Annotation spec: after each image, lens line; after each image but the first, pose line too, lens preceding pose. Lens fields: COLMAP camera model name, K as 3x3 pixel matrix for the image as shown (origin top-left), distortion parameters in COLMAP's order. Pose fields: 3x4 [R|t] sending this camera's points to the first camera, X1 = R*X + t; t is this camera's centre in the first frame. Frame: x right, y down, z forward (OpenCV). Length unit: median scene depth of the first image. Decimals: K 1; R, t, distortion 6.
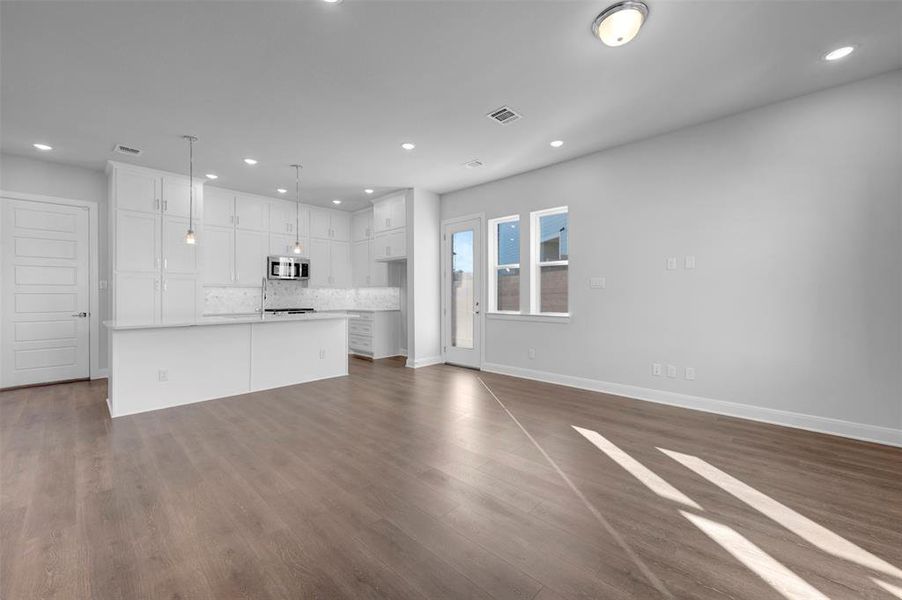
lens RADIAL K [[361.5, 0, 458.9], [0, 361.5, 296.4], [0, 0, 1]] dist [-0.002104, -0.000236]
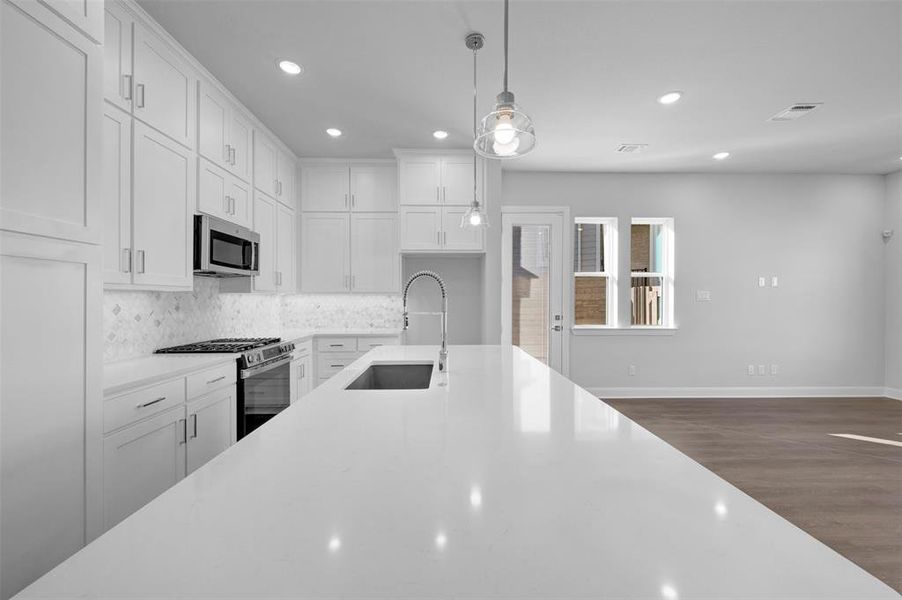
lens RADIAL K [[361.5, 0, 457.9], [0, 361.5, 304.2], [0, 0, 1]] dist [-0.002104, -0.000236]
pose [[0.714640, -0.007158, 0.699456, -0.814296], [0.000376, 0.999951, 0.009848, -0.022383], [-0.699492, -0.006775, 0.714608, 0.696080]]
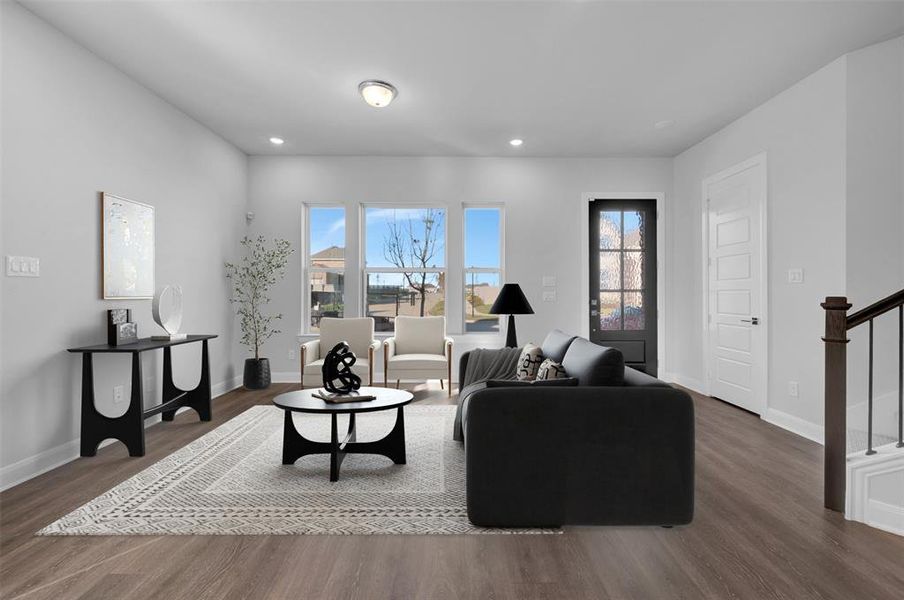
lens RADIAL K [[362.3, 0, 458.6], [0, 362.3, 292.2], [0, 0, 1]] dist [-0.002104, -0.000236]
pose [[-0.685783, -0.001245, 0.727805, -0.371009], [0.000811, 0.999997, 0.002475, -0.002376], [-0.727806, 0.002288, -0.685780, 0.839505]]
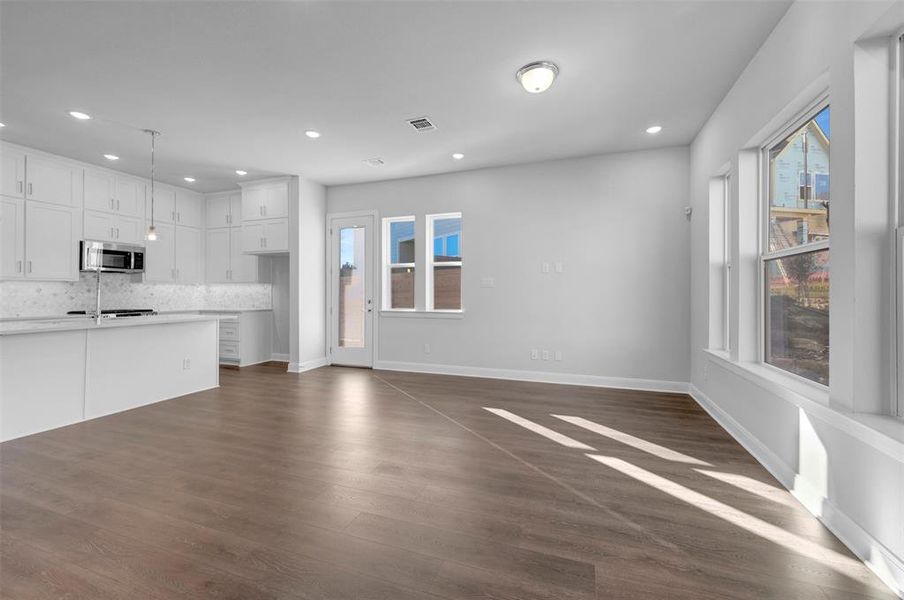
lens RADIAL K [[362.3, 0, 468.7], [0, 362.3, 294.7], [0, 0, 1]] dist [-0.002104, -0.000236]
pose [[0.912951, -0.000644, 0.408068, -0.129908], [-0.000573, 0.999996, 0.002859, -0.002218], [-0.408069, -0.002844, 0.912947, -0.021967]]
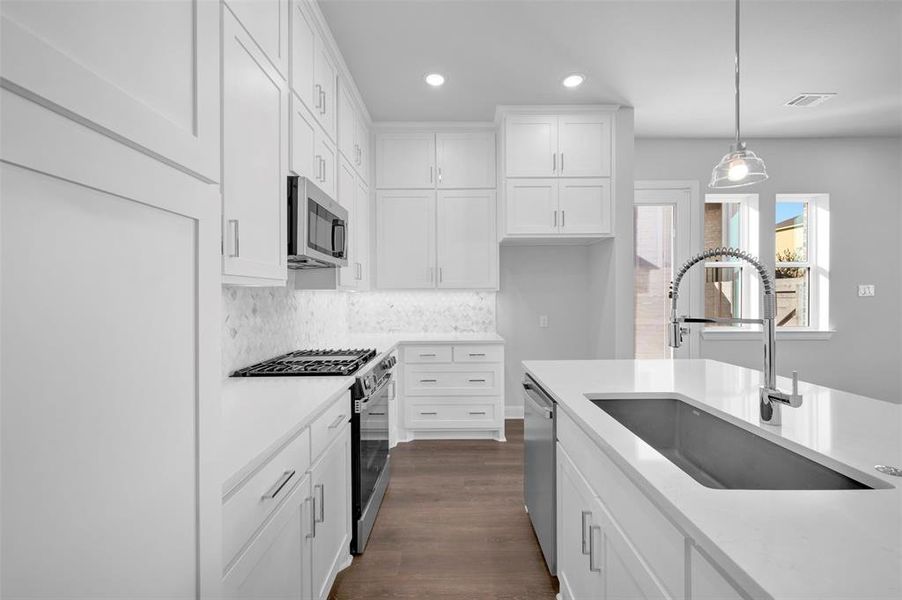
lens RADIAL K [[361.5, 0, 453.3], [0, 361.5, 303.1], [0, 0, 1]] dist [-0.002104, -0.000236]
pose [[0.732501, -0.014314, 0.680615, -0.847042], [0.005391, 0.999870, 0.015226, -0.024379], [-0.680744, -0.007483, 0.732483, 0.967445]]
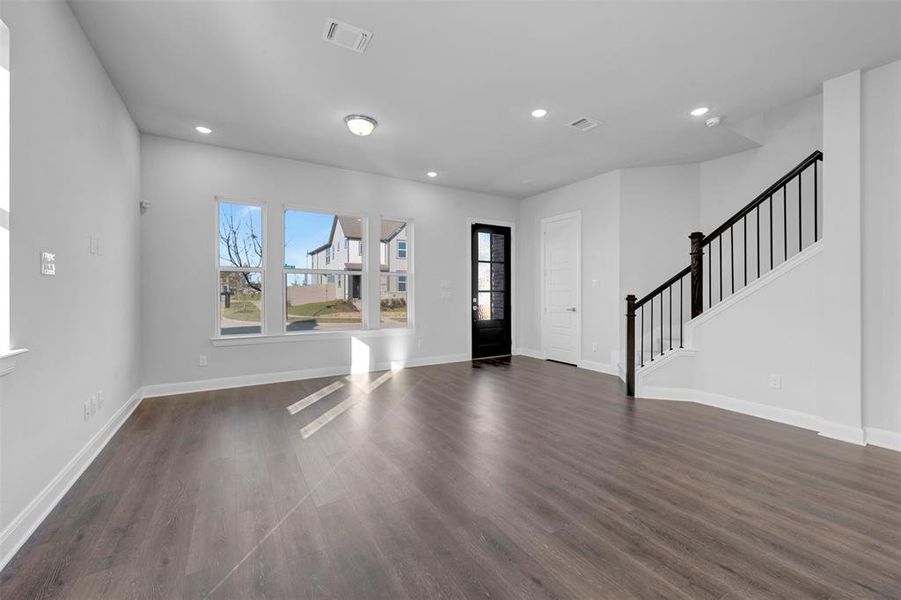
lens RADIAL K [[361.1, 0, 457.7], [0, 361.1, 297.1], [0, 0, 1]] dist [-0.002104, -0.000236]
pose [[-0.961804, -0.003811, 0.273714, -0.200204], [0.000352, 0.999885, 0.015156, -0.003445], [-0.273740, 0.014673, -0.961692, 1.197327]]
